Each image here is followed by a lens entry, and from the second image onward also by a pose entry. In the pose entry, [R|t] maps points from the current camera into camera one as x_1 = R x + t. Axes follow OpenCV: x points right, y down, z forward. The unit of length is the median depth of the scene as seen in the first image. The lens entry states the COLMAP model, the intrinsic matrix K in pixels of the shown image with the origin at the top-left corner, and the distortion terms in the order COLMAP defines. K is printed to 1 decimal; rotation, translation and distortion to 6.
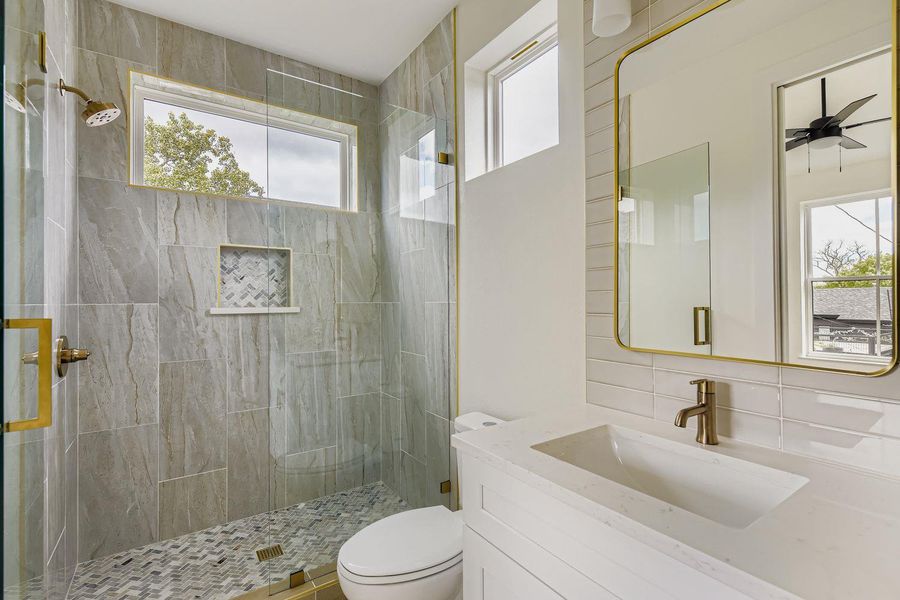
lens RADIAL K [[422.2, 0, 456.8], [0, 422.2, 297.8], [0, 0, 1]] dist [-0.000931, -0.000459]
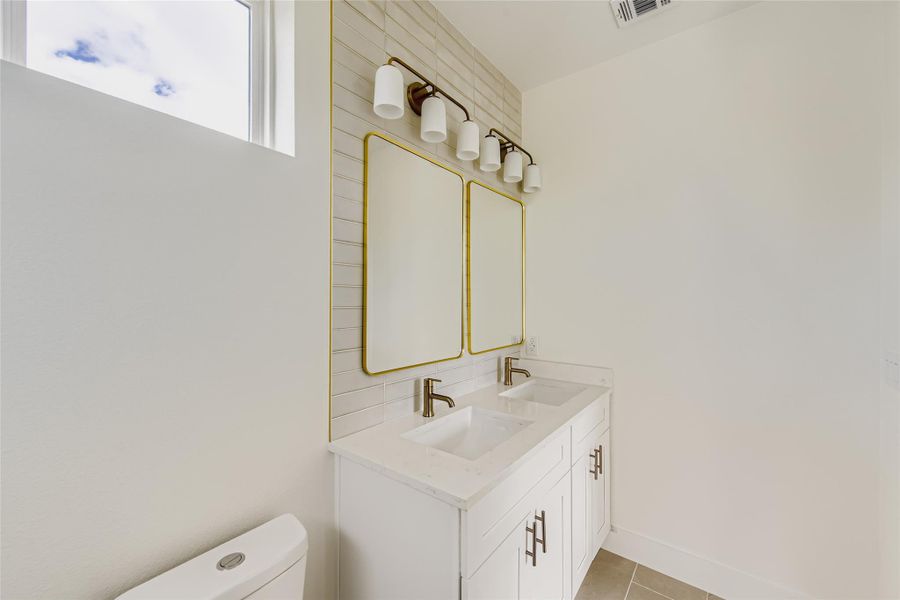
lens RADIAL K [[351.3, 0, 450.0], [0, 351.3, 300.0], [0, 0, 1]] dist [0.000193, -0.000126]
pose [[-0.303388, 0.007010, 0.952841, -0.605310], [-0.004410, 0.999952, -0.008760, -0.084755], [-0.952857, -0.006859, -0.303343, 1.047509]]
